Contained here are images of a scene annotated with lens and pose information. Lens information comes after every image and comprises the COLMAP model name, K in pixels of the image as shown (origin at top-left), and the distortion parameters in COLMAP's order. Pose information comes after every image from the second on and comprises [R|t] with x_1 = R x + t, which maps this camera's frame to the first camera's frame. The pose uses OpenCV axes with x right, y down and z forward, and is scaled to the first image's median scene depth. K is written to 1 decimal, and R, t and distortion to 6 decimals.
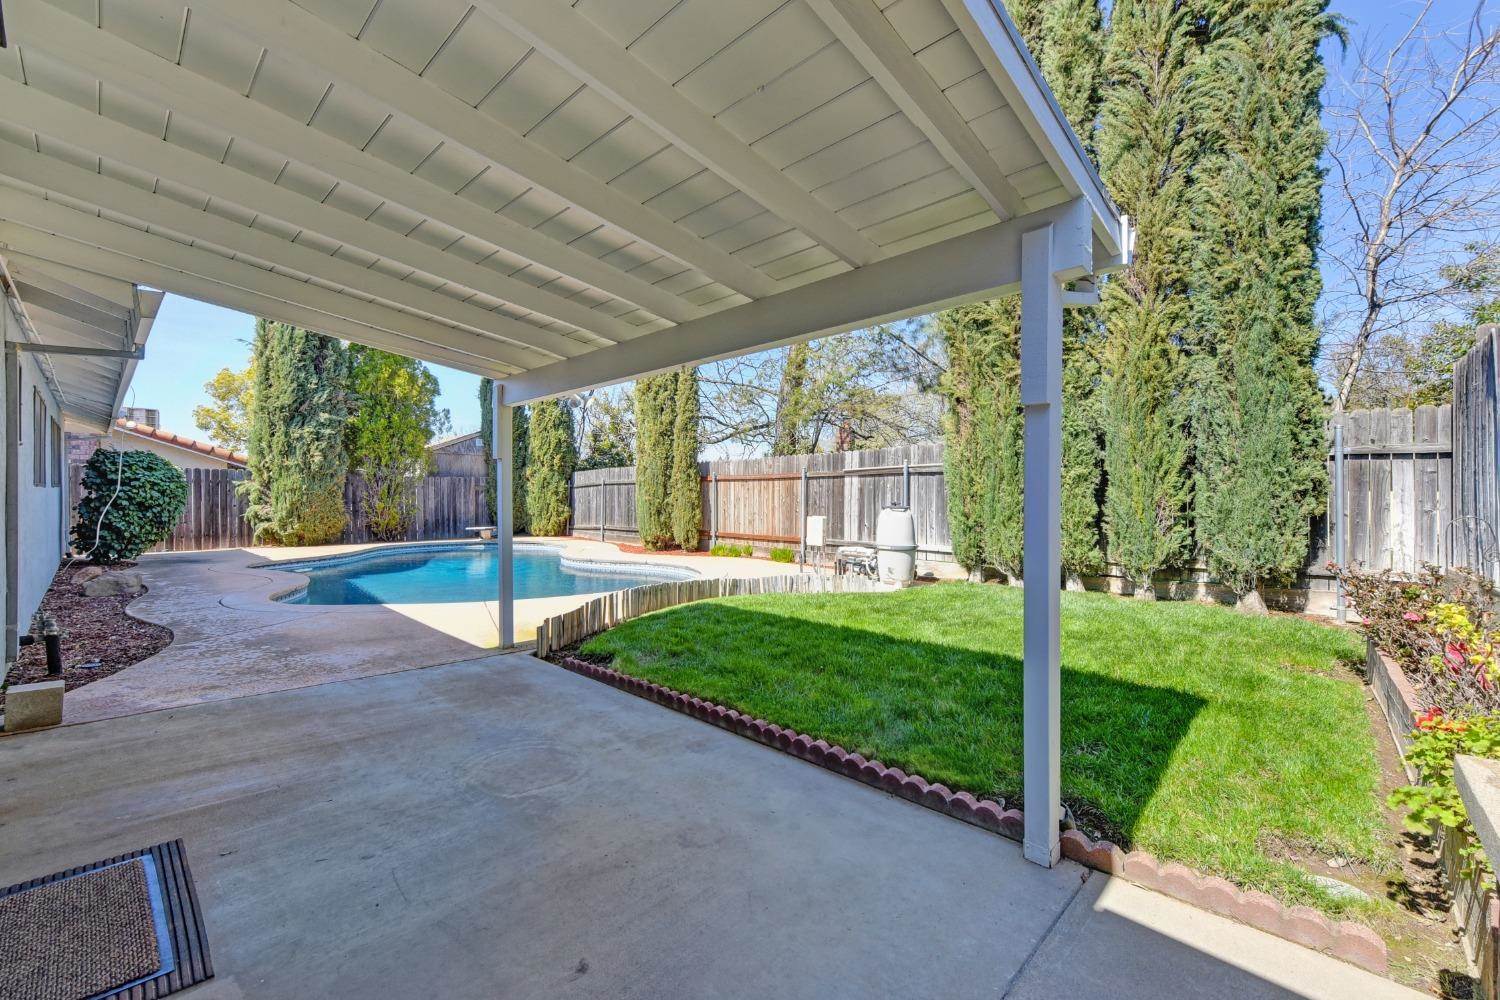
lens RADIAL K [[608.8, 0, 750.6], [0, 608.8, 498.0], [0, 0, 1]] dist [0.011340, 0.000135]
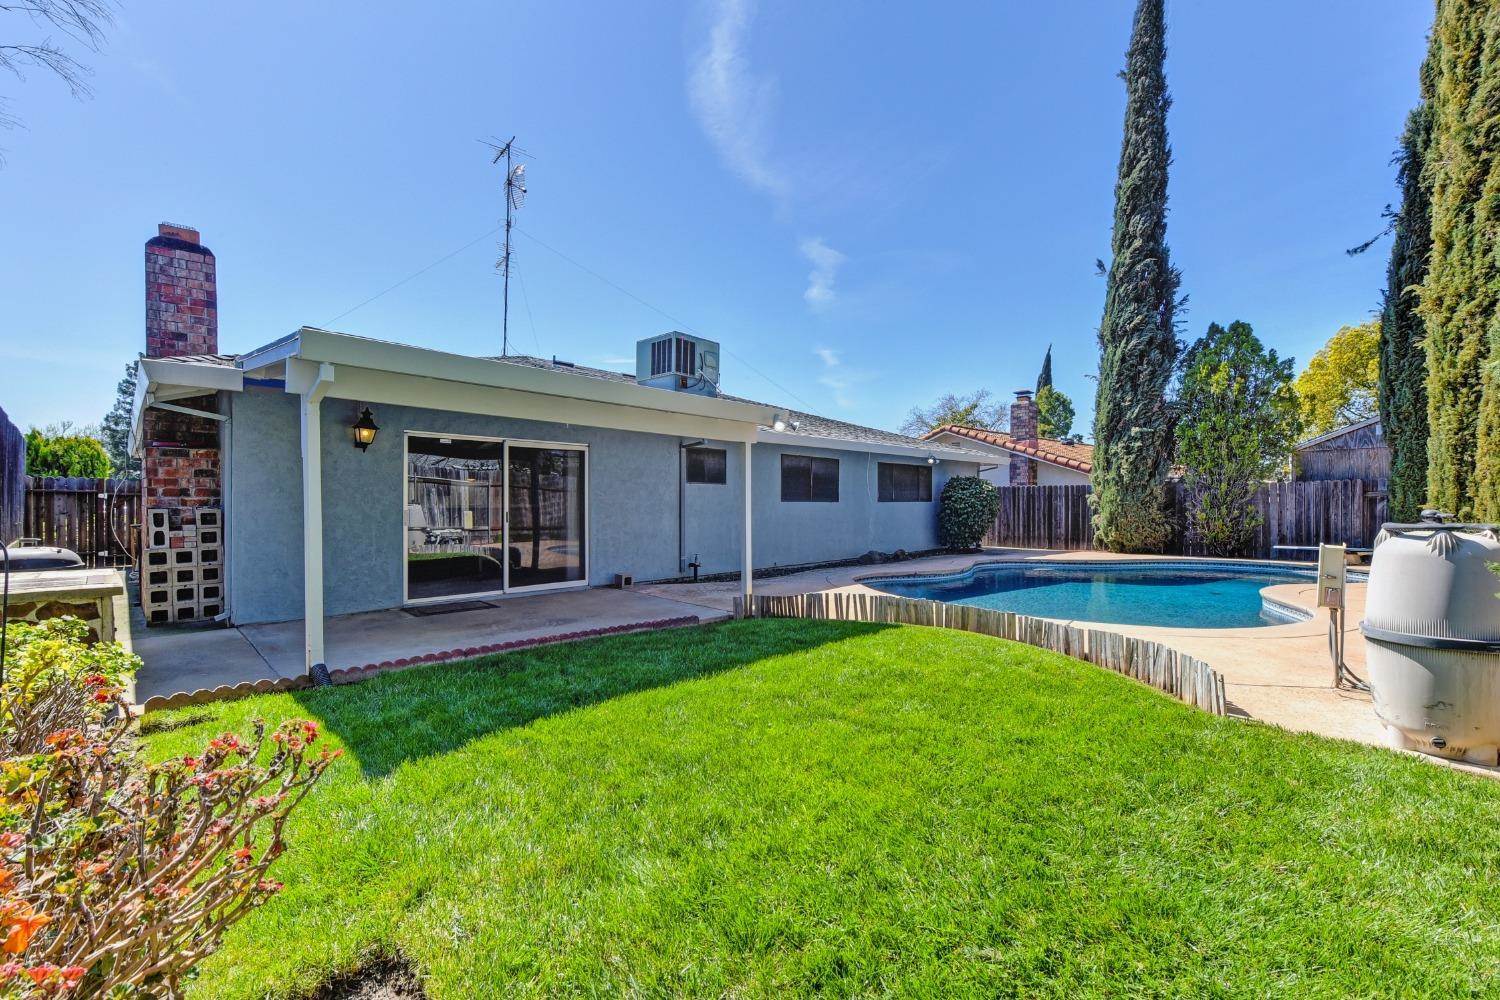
lens RADIAL K [[608.8, 0, 751.0], [0, 608.8, 506.0], [0, 0, 1]] dist [0.011340, 0.000135]
pose [[0.004347, -0.007816, -0.999960, 0.343120], [-0.000980, 0.999969, -0.007821, 0.004569], [0.999990, 0.001014, 0.004339, 0.340594]]
